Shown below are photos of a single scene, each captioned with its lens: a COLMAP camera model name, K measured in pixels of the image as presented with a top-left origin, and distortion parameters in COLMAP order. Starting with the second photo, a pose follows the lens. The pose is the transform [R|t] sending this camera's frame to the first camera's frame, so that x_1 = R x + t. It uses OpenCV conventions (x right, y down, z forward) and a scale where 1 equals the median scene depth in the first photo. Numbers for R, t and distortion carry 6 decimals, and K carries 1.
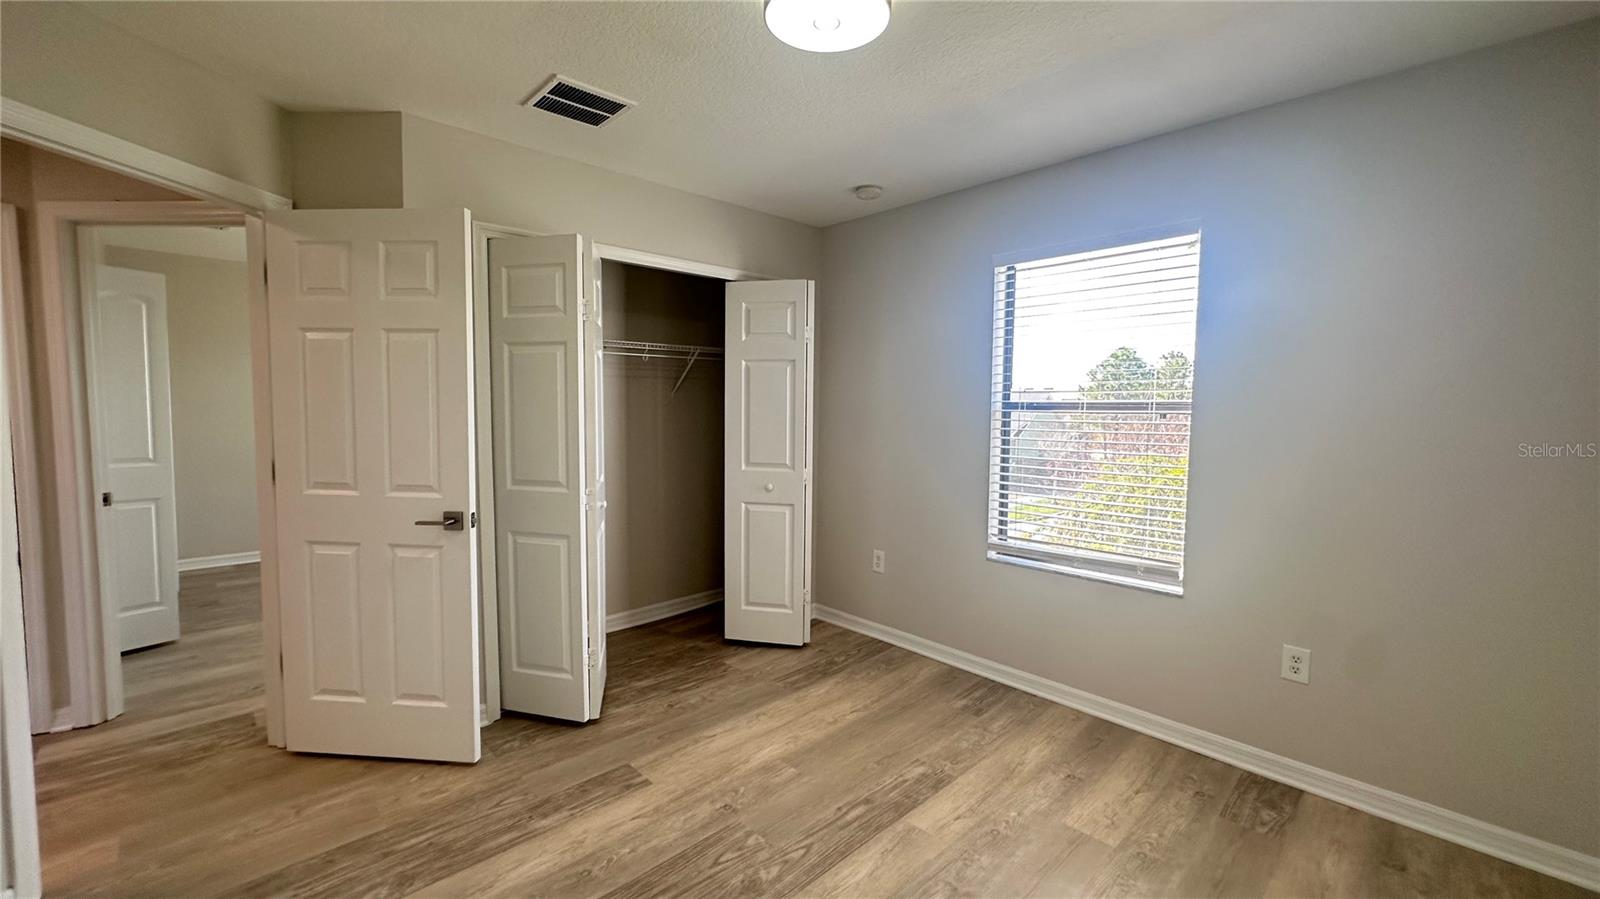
lens RADIAL K [[640.2, 0, 799.5], [0, 640.2, 449.1], [0, 0, 1]] dist [-0.001635, 0.000142]
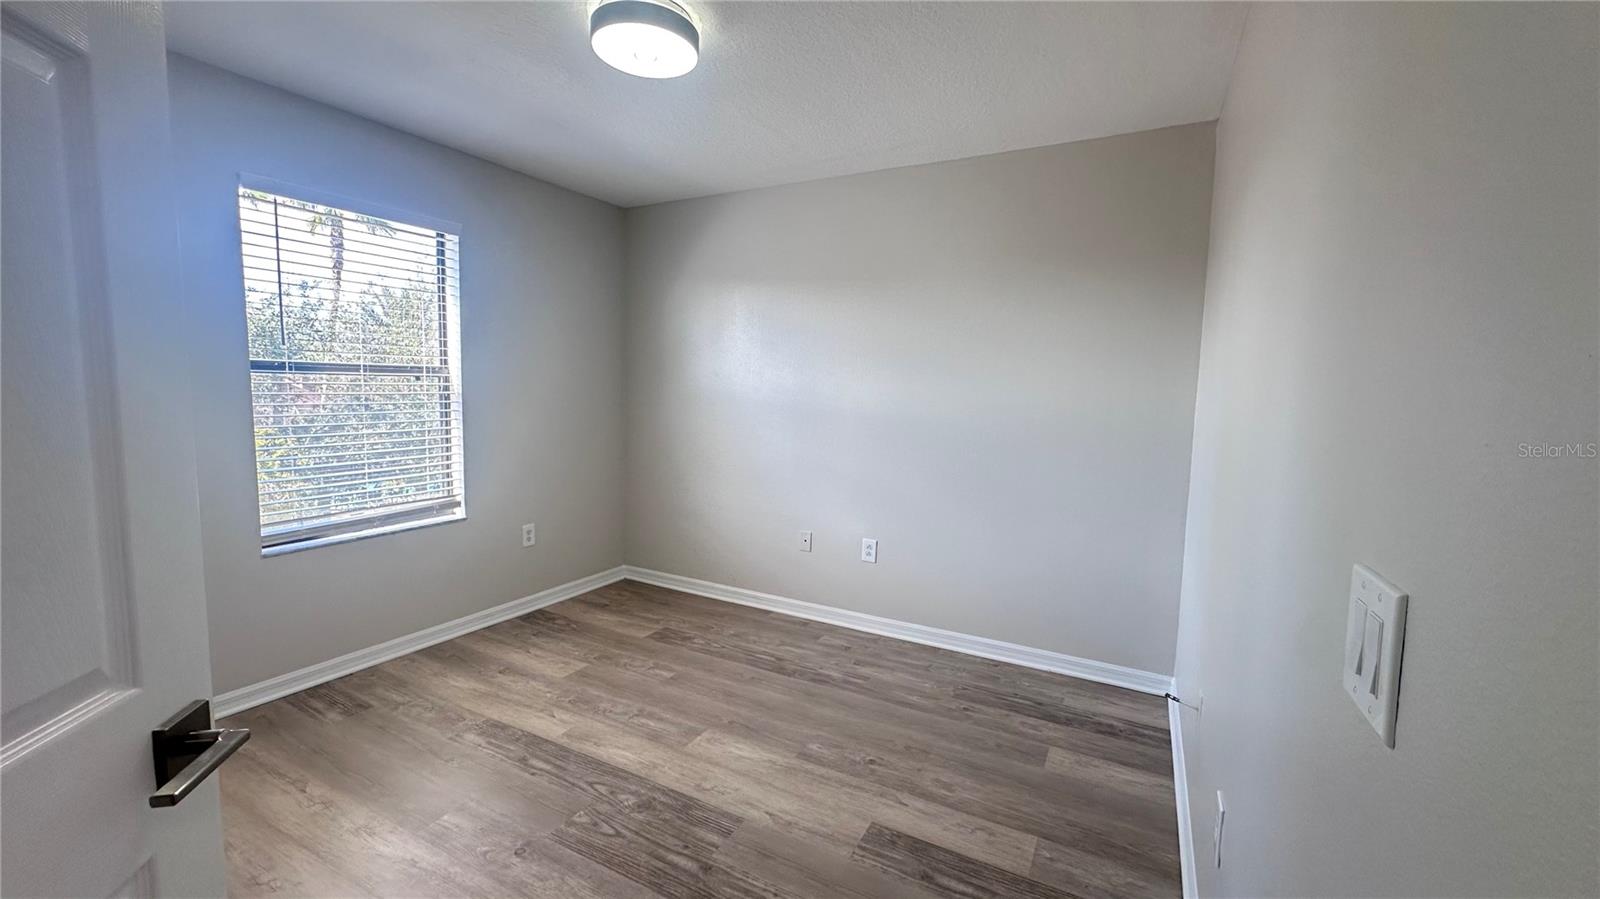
lens RADIAL K [[640.2, 0, 799.5], [0, 640.2, 449.1], [0, 0, 1]] dist [-0.001635, 0.000142]
pose [[-0.303513, -0.111176, 0.946319, -0.878835], [0.037820, 0.990981, 0.128553, -0.053727], [-0.952077, 0.074807, -0.296571, 0.786912]]
